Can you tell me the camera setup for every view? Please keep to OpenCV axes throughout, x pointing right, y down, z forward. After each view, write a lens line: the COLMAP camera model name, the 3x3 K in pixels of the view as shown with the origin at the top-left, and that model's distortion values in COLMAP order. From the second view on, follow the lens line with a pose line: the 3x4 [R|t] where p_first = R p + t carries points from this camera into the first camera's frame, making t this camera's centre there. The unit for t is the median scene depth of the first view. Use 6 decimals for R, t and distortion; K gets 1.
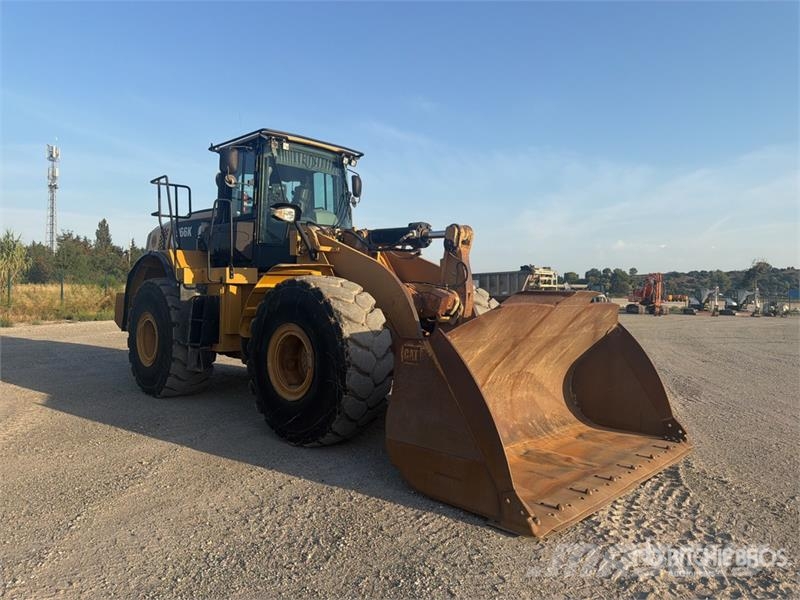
lens RADIAL K [[551.1, 0, 412.5], [0, 551.1, 297.2], [0, 0, 1]] dist [0.048963, -0.092967]
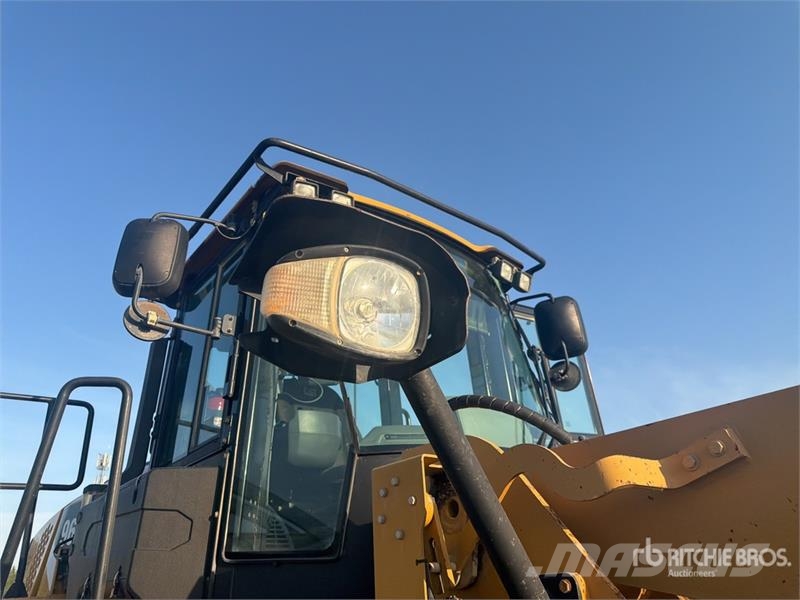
lens RADIAL K [[551.1, 0, 412.5], [0, 551.1, 297.2], [0, 0, 1]] dist [0.048963, -0.092967]
pose [[0.990928, -0.119919, -0.060672, -0.161201], [0.076772, 0.875638, -0.476827, -0.068976], [0.110308, 0.467843, 0.876901, 0.690130]]
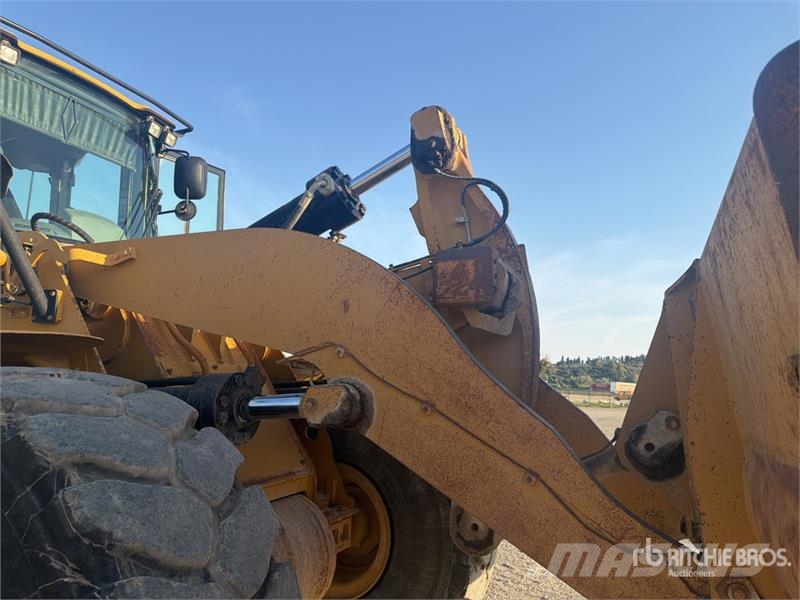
lens RADIAL K [[540.5, 0, 400.0], [0, 540.5, 300.0], [0, 0, 1]] dist [-0.000653, -0.001028]
pose [[0.942510, 0.055410, 0.329552, -0.064666], [-0.005535, 0.988611, -0.150393, -0.023480], [-0.334132, 0.139923, 0.932082, 0.493097]]
